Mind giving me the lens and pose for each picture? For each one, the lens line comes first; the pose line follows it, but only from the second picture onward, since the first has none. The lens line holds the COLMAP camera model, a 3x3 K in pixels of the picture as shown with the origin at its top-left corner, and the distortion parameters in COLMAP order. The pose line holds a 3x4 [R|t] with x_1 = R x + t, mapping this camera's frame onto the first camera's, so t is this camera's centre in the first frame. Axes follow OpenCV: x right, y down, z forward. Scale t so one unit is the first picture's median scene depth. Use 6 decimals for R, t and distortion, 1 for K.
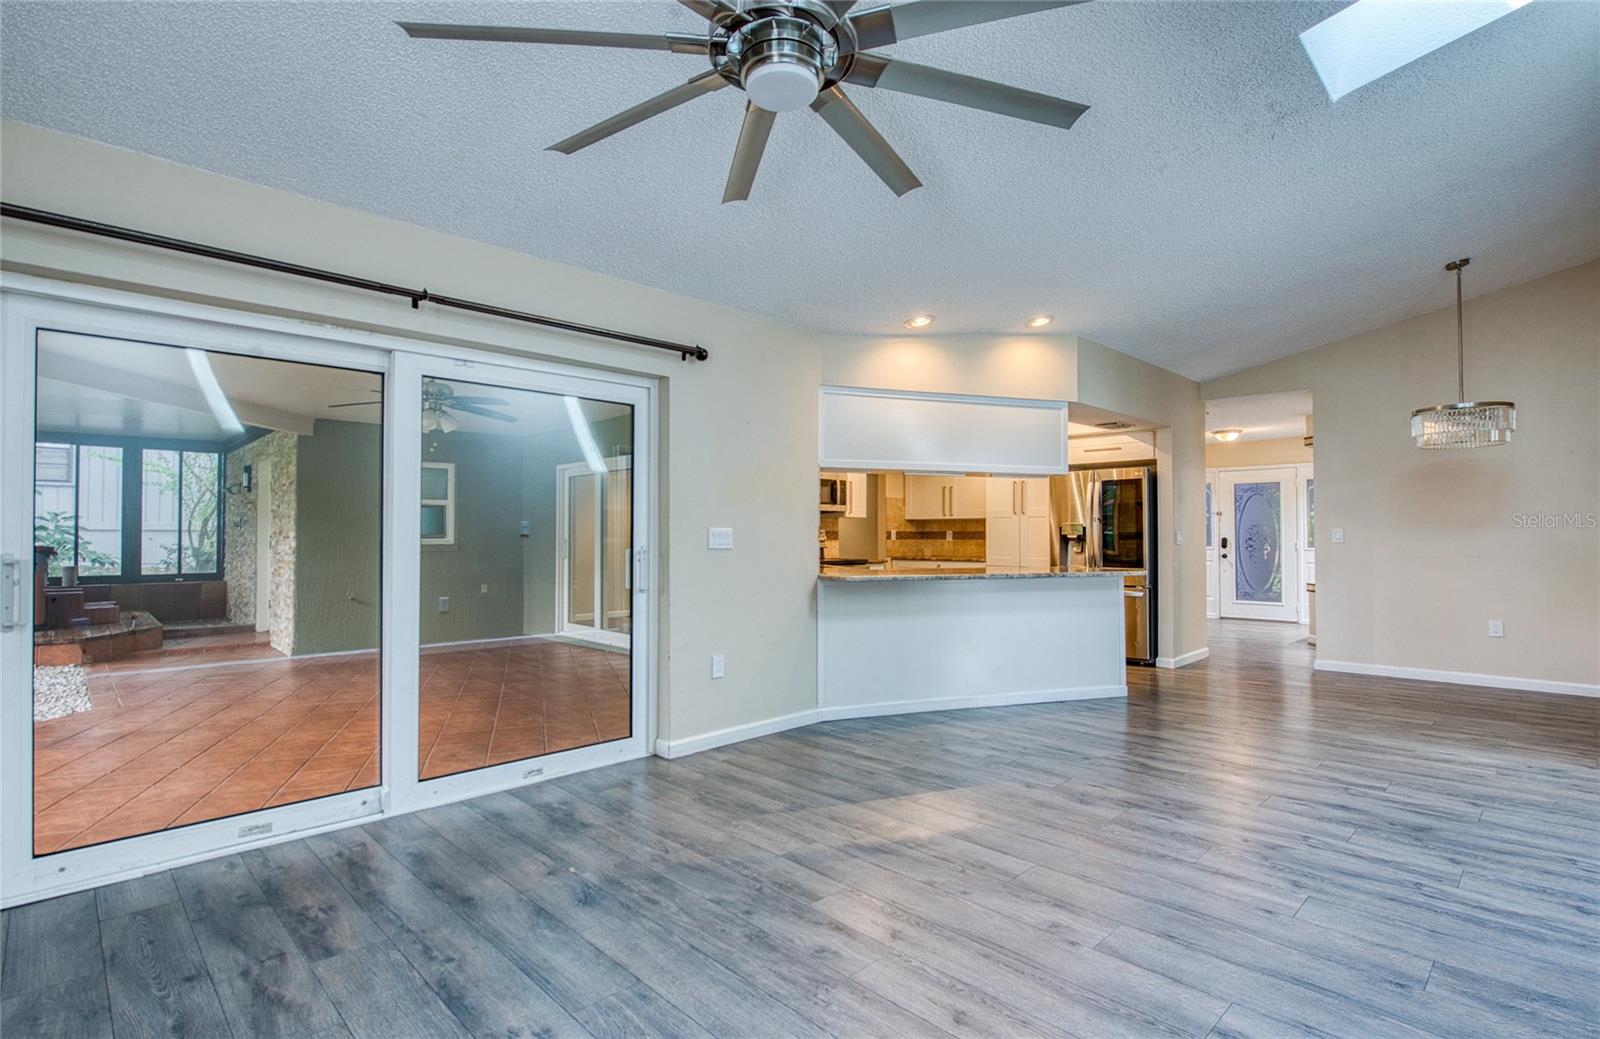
lens RADIAL K [[765.1, 0, 794.7], [0, 765.1, 521.9], [0, 0, 1]] dist [-0.008482, -0.000753]
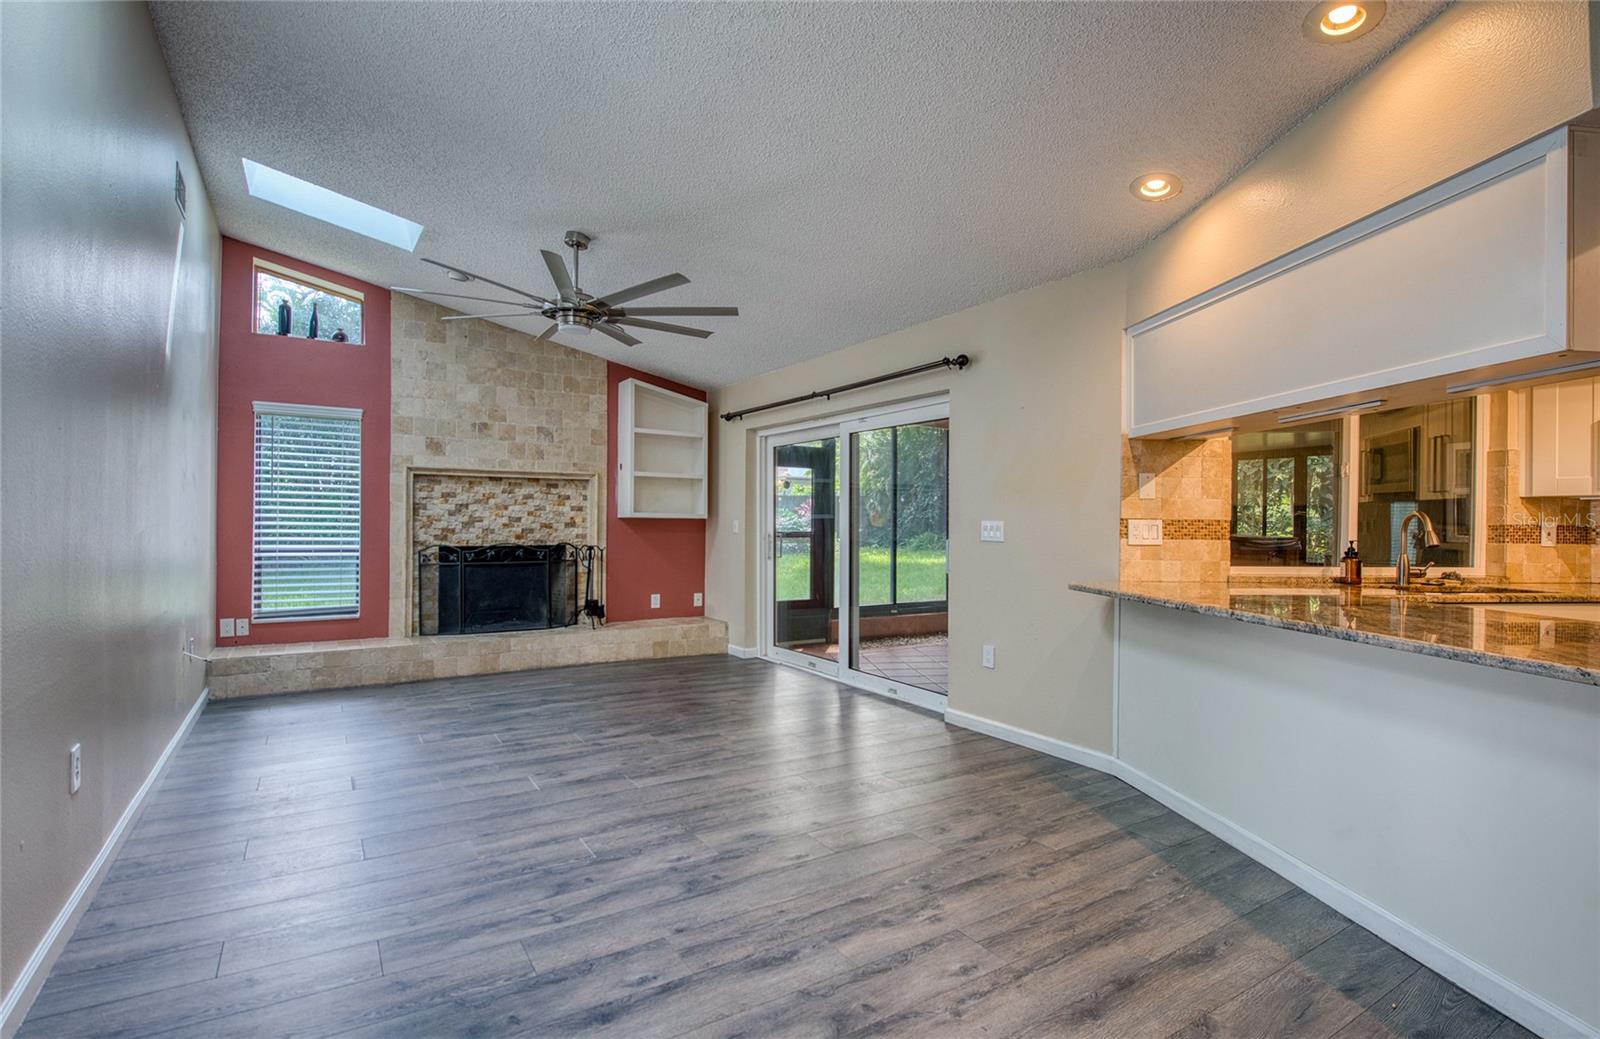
lens RADIAL K [[757.2, 0, 800.0], [0, 757.2, 519.5], [0, 0, 1]] dist [-0.011807, -0.001184]
pose [[-0.196738, -0.007128, -0.980430, 0.768853], [0.006579, 0.999941, -0.008591, 0.010647], [0.980434, -0.008141, -0.196679, 0.779782]]
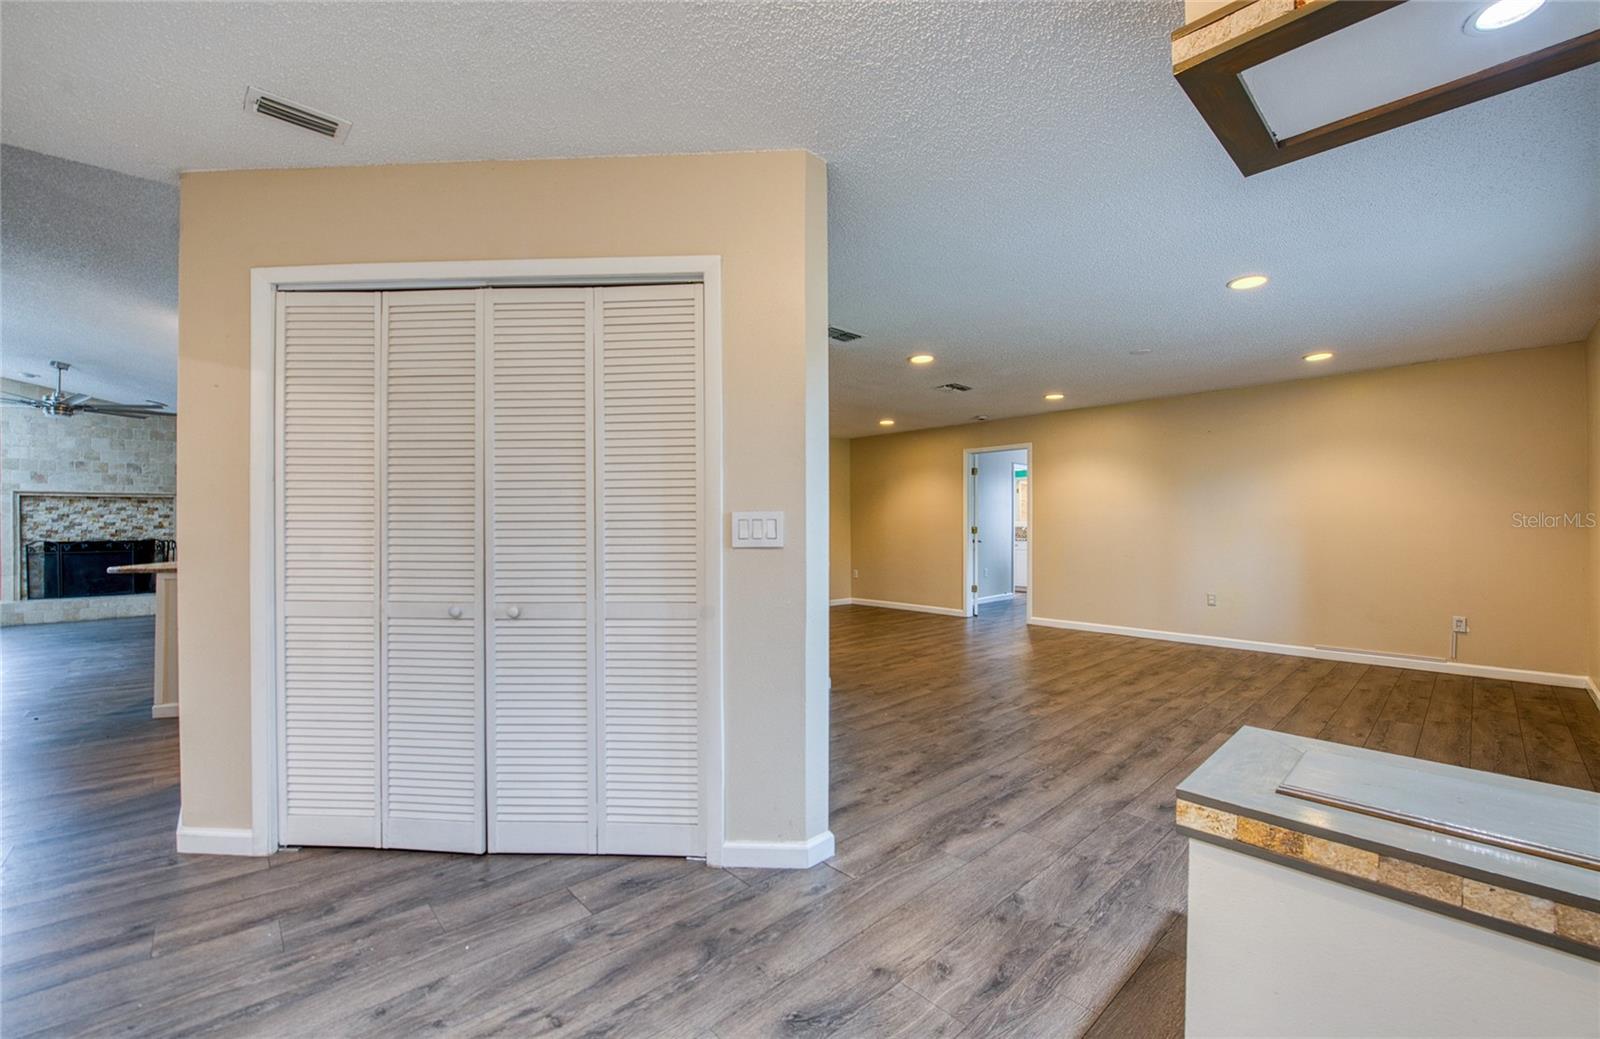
lens RADIAL K [[649.1, 0, 799.7], [0, 649.1, 522.3], [0, 0, 1]] dist [-0.016895, -0.000169]
pose [[-0.028808, -0.002127, -0.999583, 1.200734], [0.018248, 0.999830, -0.002653, 0.028914], [0.999418, -0.018317, -0.028764, 1.864180]]
